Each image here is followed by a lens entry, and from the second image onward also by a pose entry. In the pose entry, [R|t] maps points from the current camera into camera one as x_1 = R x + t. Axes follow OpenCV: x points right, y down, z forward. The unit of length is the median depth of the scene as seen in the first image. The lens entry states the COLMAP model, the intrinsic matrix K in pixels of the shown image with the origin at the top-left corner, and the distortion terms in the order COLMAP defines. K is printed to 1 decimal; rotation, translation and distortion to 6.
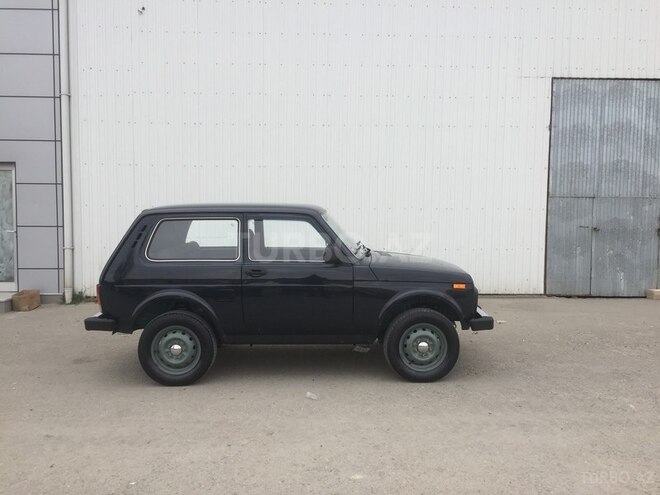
lens RADIAL K [[562.0, 0, 330.0], [0, 562.0, 247.5], [0, 0, 1]] dist [0.088472, -0.127152]
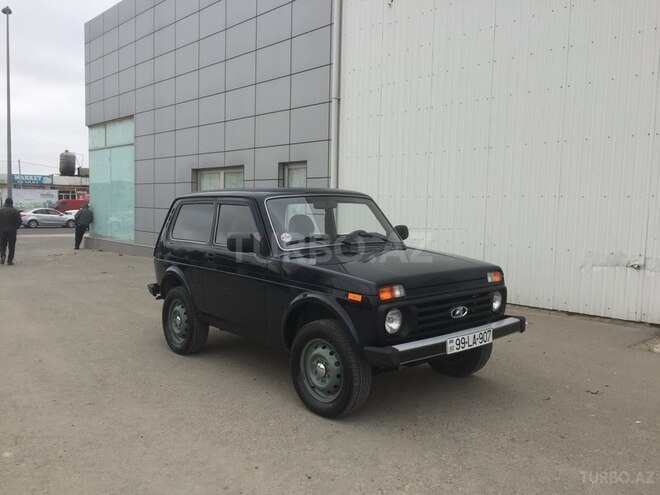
lens RADIAL K [[562.0, 0, 330.0], [0, 562.0, 247.5], [0, 0, 1]] dist [0.088472, -0.127152]
pose [[0.634536, 0.062023, -0.770401, 0.828453], [-0.055817, 0.997850, 0.034361, -0.019132], [0.770875, 0.021198, 0.636633, 0.563706]]
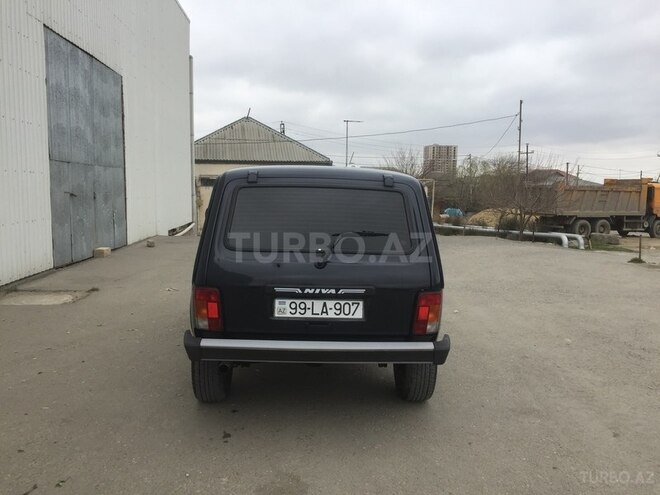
lens RADIAL K [[562.0, 0, 330.0], [0, 562.0, 247.5], [0, 0, 1]] dist [0.088472, -0.127152]
pose [[-0.024251, -0.111100, 0.993513, -1.139027], [0.045790, 0.992639, 0.112120, -0.068531], [-0.998657, 0.048212, -0.018985, 1.235848]]
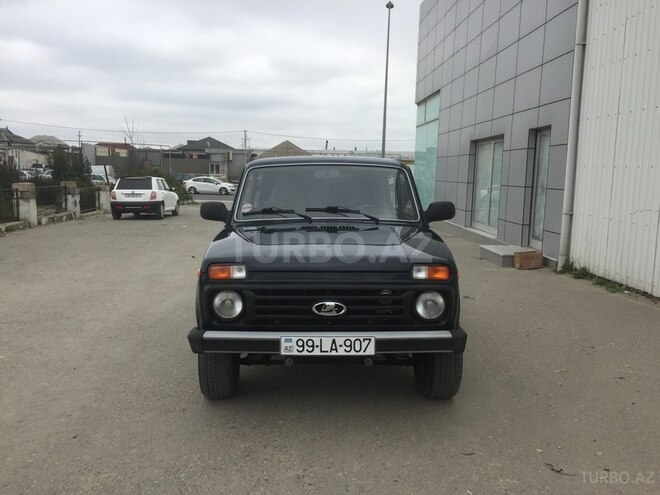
lens RADIAL K [[562.0, 0, 330.0], [0, 562.0, 247.5], [0, 0, 1]] dist [0.088472, -0.127152]
pose [[-0.006763, 0.126368, -0.991960, 0.966607], [-0.078928, 0.988821, 0.126506, -0.062548], [0.996857, 0.079149, 0.003287, 1.252550]]
